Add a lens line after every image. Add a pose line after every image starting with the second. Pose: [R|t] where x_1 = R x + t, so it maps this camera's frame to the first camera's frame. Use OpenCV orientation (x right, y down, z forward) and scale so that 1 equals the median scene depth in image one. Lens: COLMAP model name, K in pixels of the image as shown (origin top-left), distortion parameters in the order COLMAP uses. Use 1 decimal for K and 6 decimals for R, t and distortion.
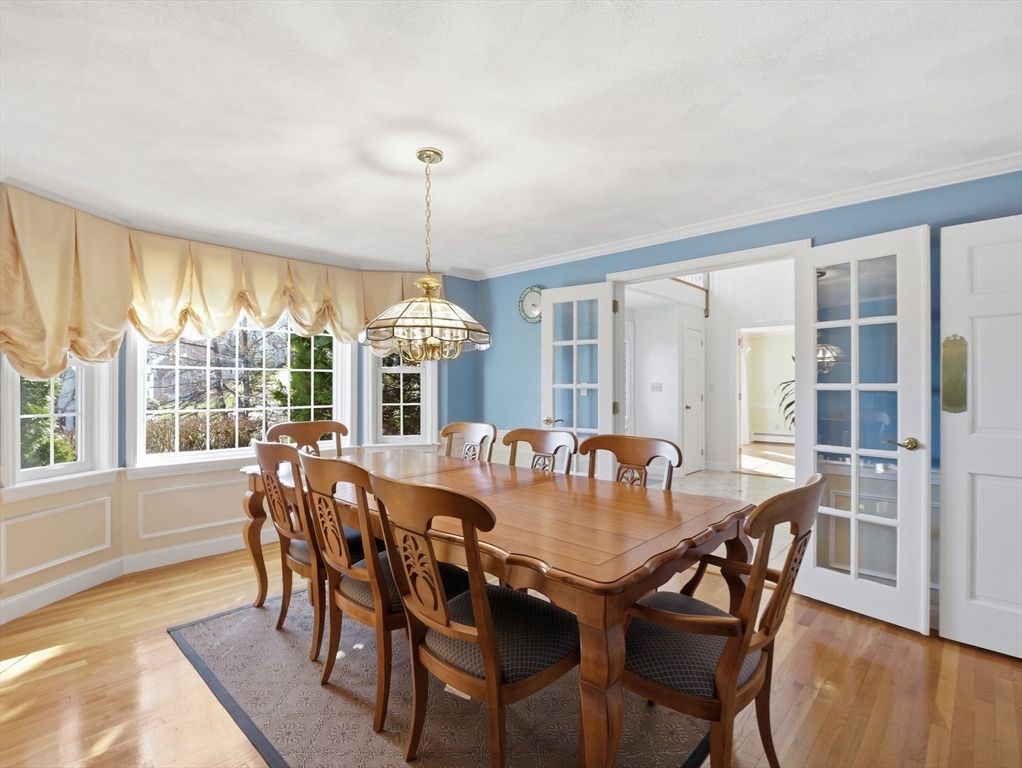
lens RADIAL K [[504.9, 0, 504.0], [0, 504.9, 378.9], [0, 0, 1]] dist [-0.007387, -0.001471]
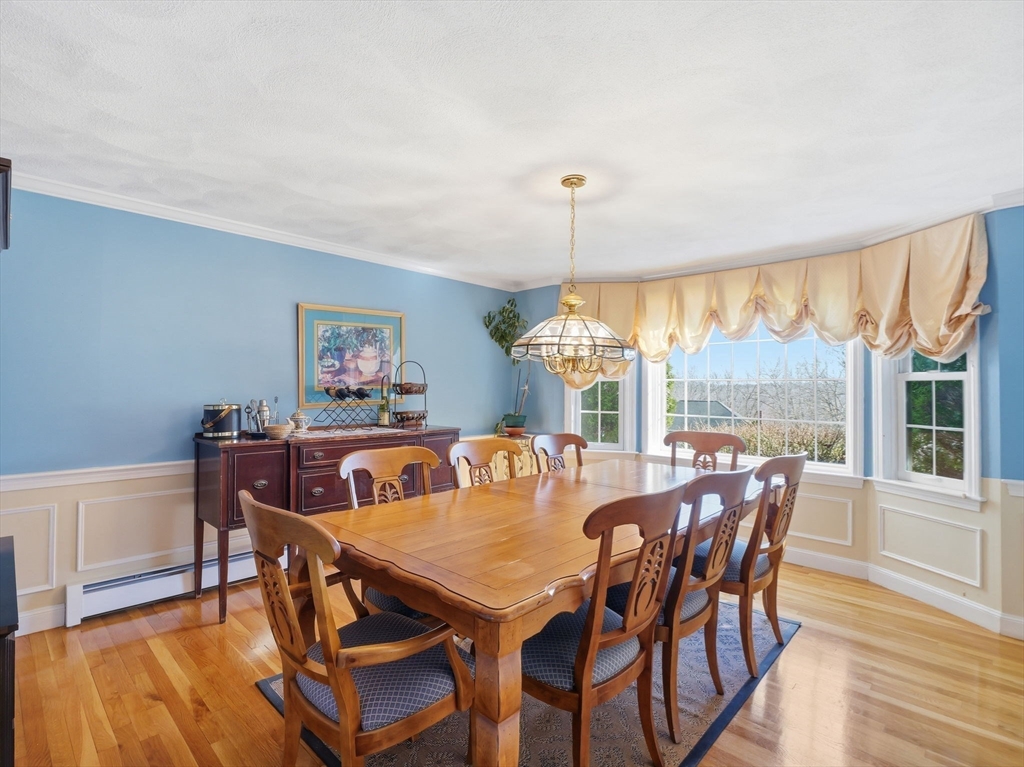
lens RADIAL K [[505.8, 0, 505.0], [0, 505.8, 378.4], [0, 0, 1]] dist [-0.007387, -0.001471]
pose [[-0.023294, -0.025727, -0.999398, 0.626742], [-0.001453, 0.999669, -0.025700, 0.004870], [0.999728, 0.000854, -0.023324, 0.611262]]
